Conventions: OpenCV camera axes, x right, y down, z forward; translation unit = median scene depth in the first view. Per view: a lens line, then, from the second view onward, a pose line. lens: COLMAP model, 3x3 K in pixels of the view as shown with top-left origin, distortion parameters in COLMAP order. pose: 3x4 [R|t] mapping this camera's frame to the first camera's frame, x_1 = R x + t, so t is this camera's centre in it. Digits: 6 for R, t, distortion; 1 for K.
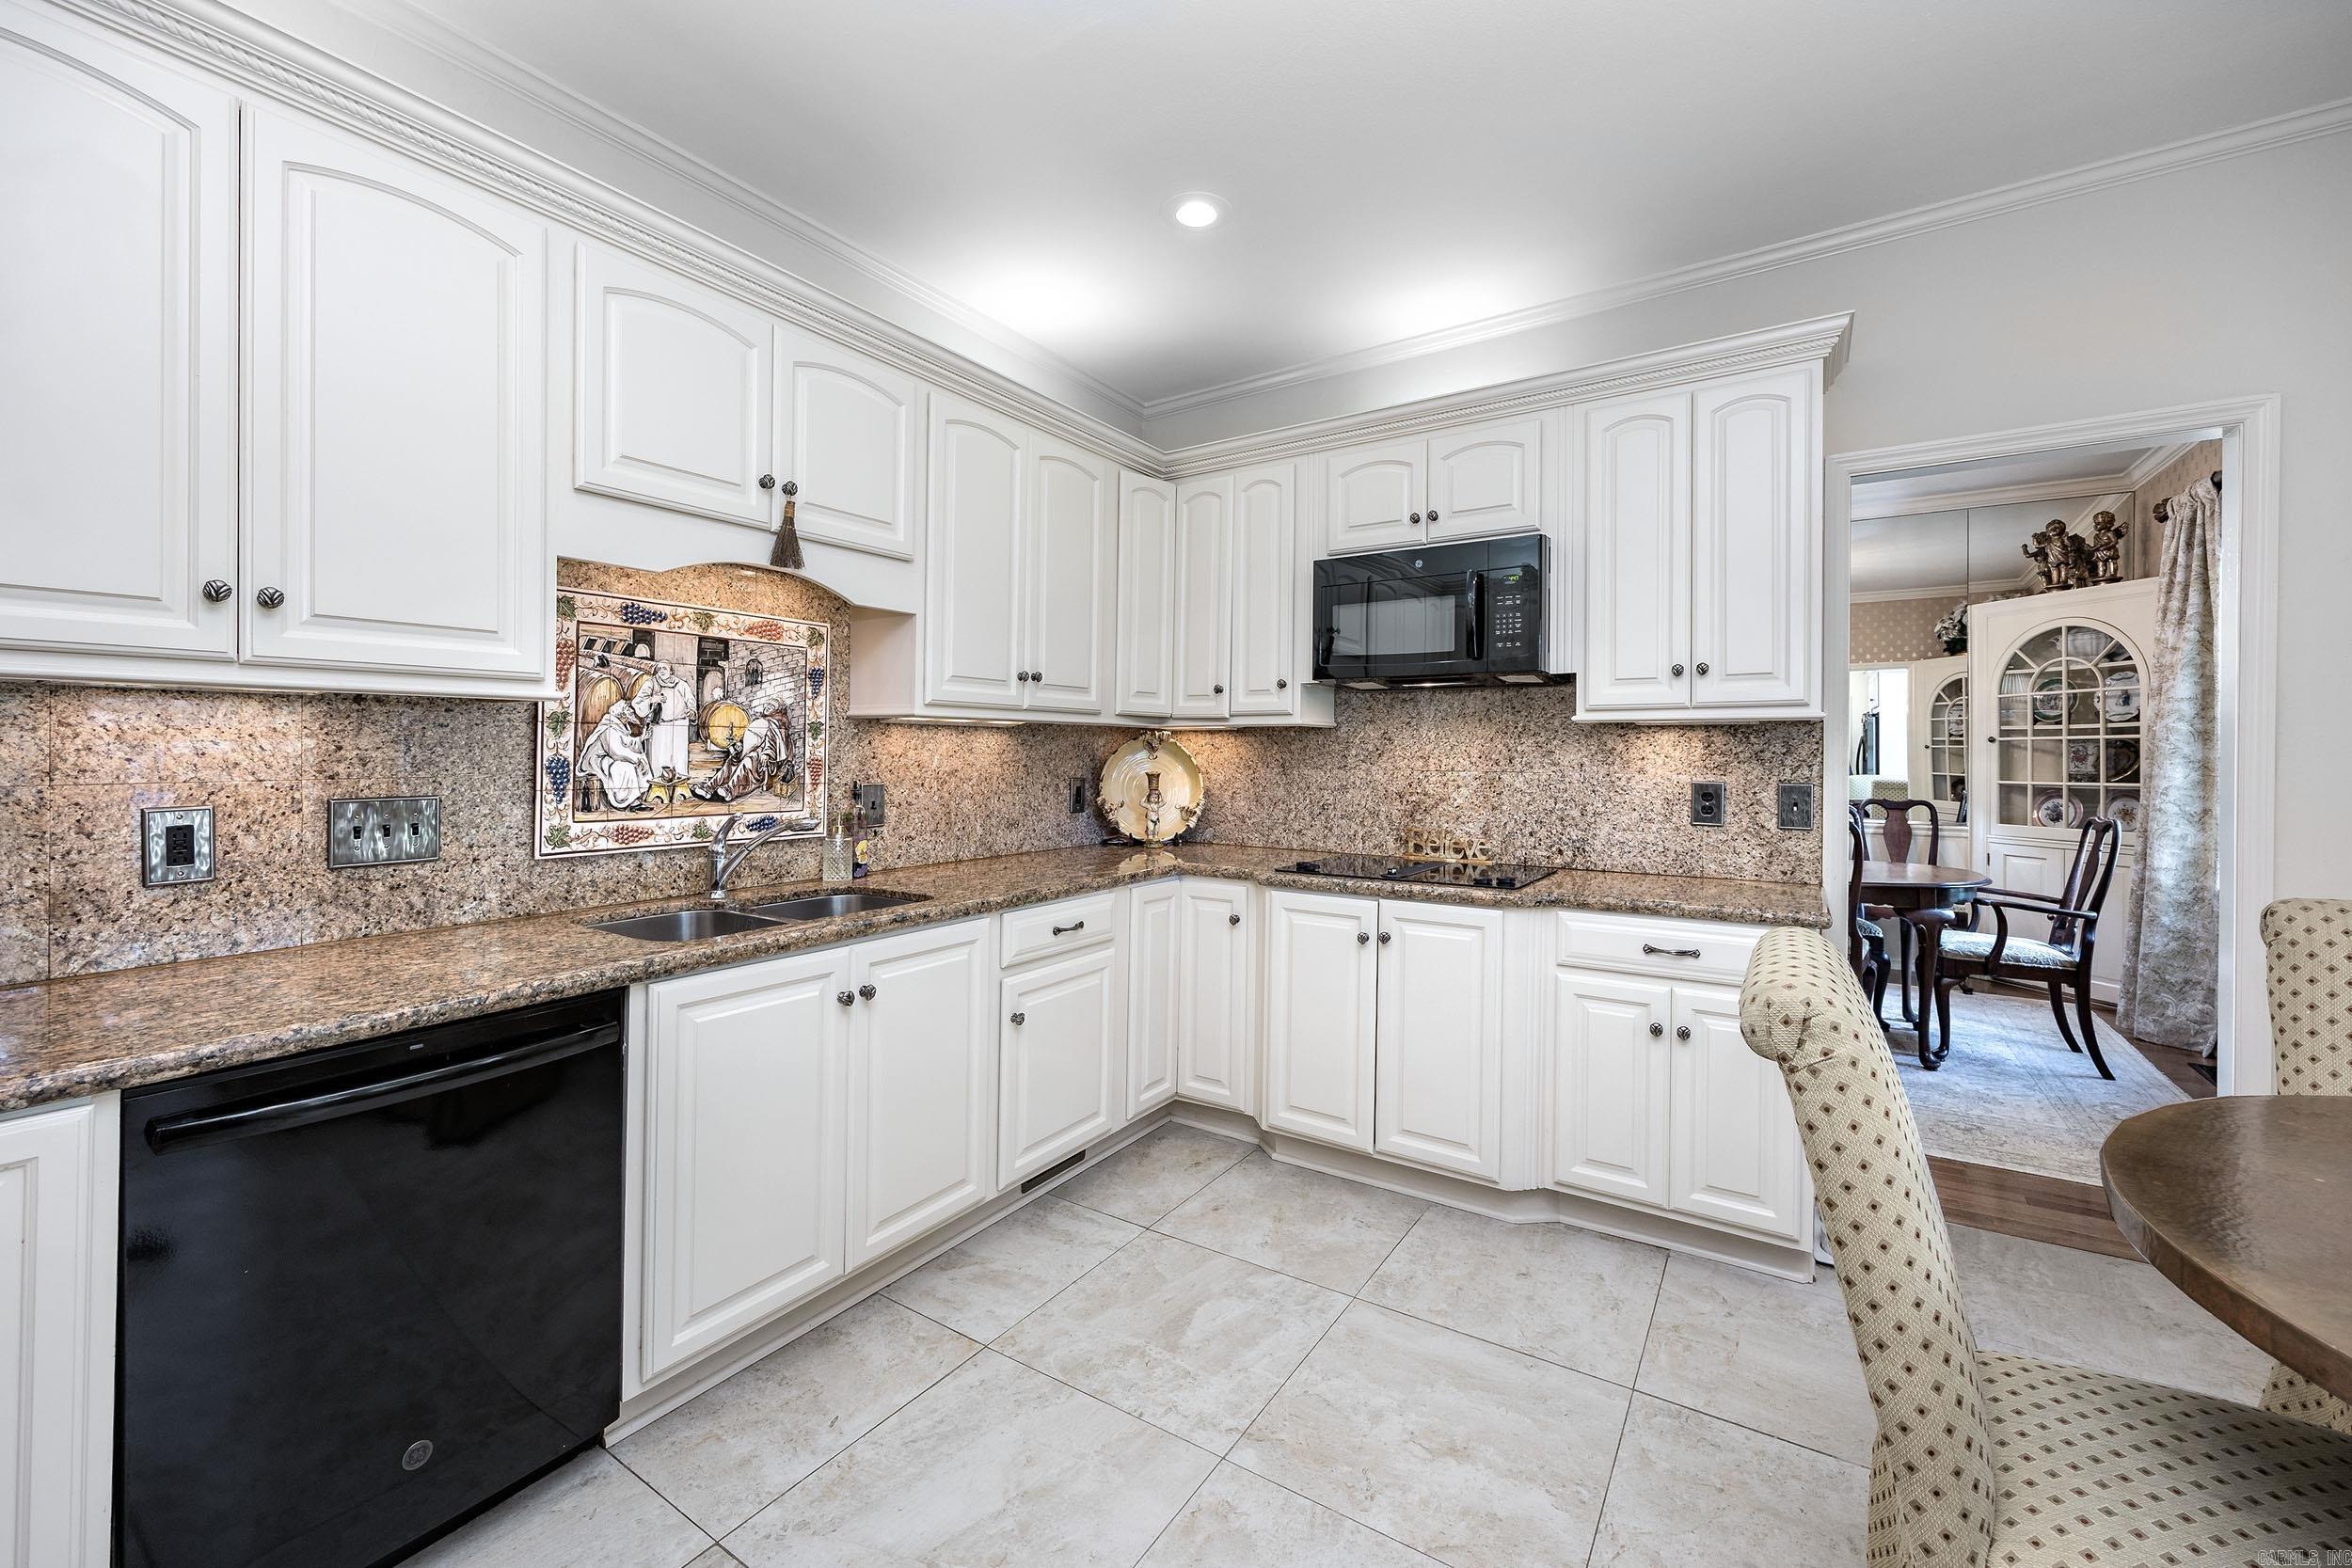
lens RADIAL K [[943.9, 0, 1181.9], [0, 943.9, 748.4], [0, 0, 1]] dist [0.000620, 0.000138]
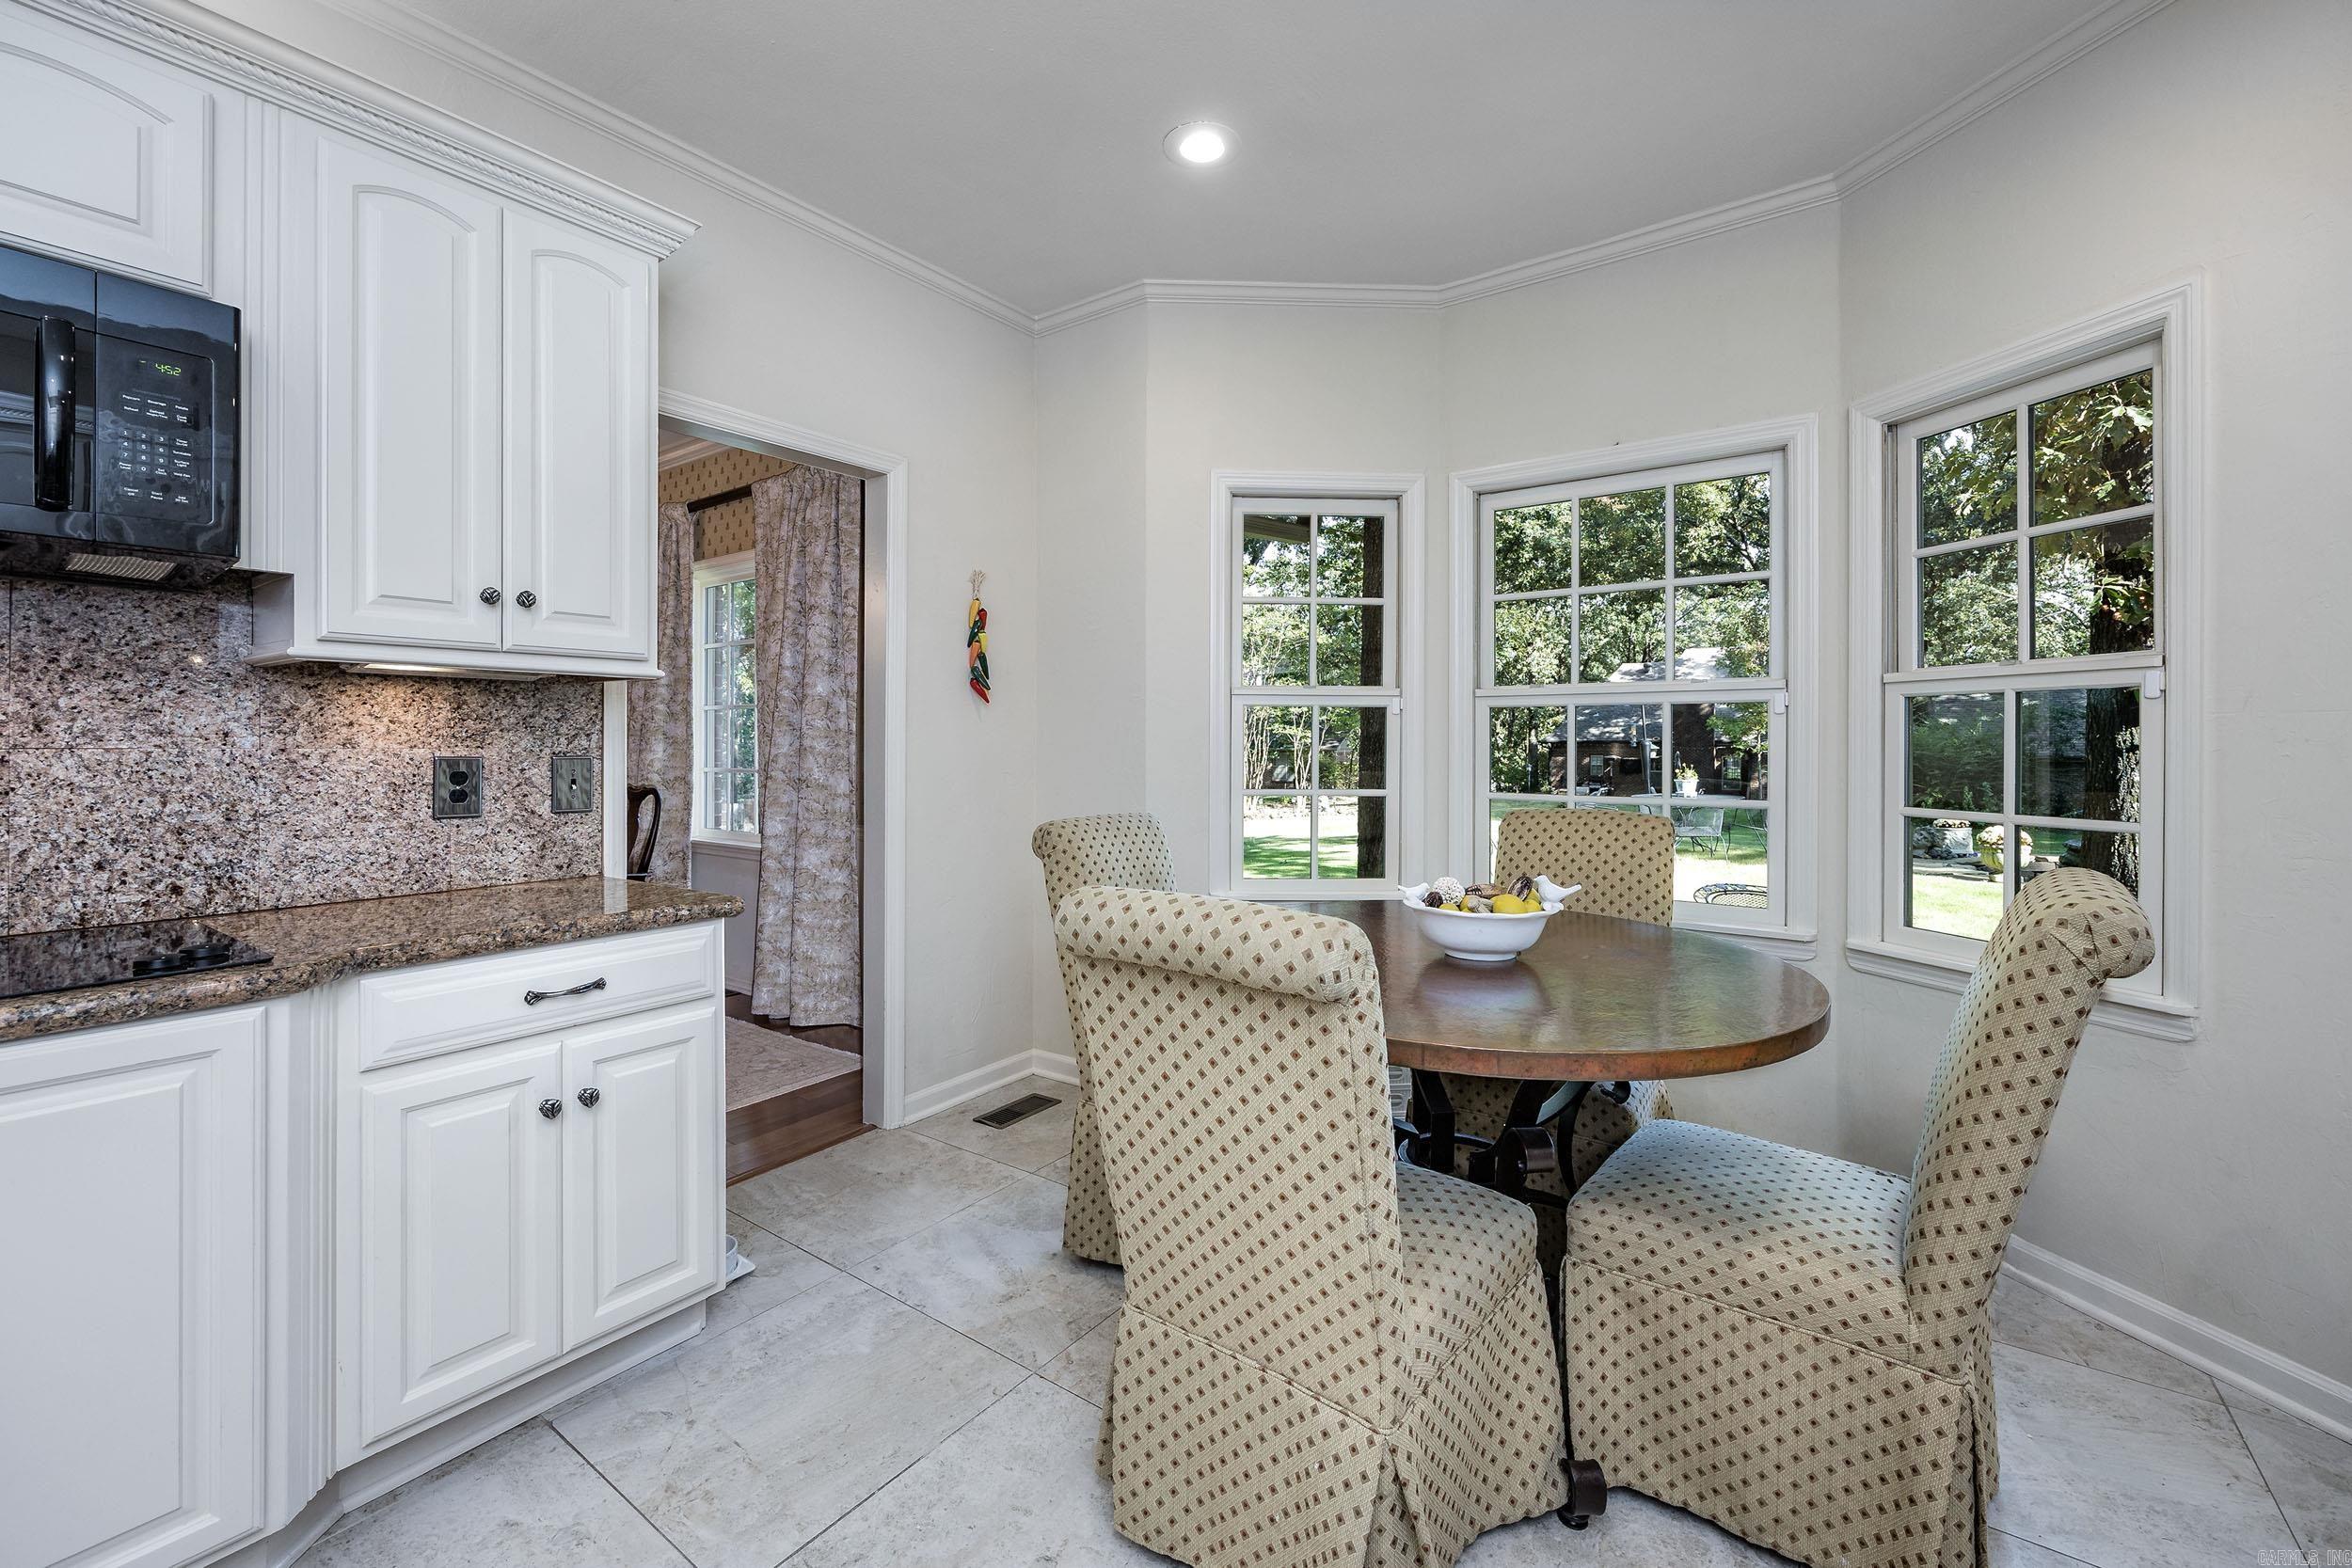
lens RADIAL K [[943.9, 0, 1181.9], [0, 943.9, 748.4], [0, 0, 1]] dist [0.000620, 0.000138]
pose [[0.048757, -0.007968, 0.998779, -0.139577], [-0.004397, 0.999957, 0.008193, 0.020725], [-0.998801, -0.004791, 0.048720, 0.419182]]
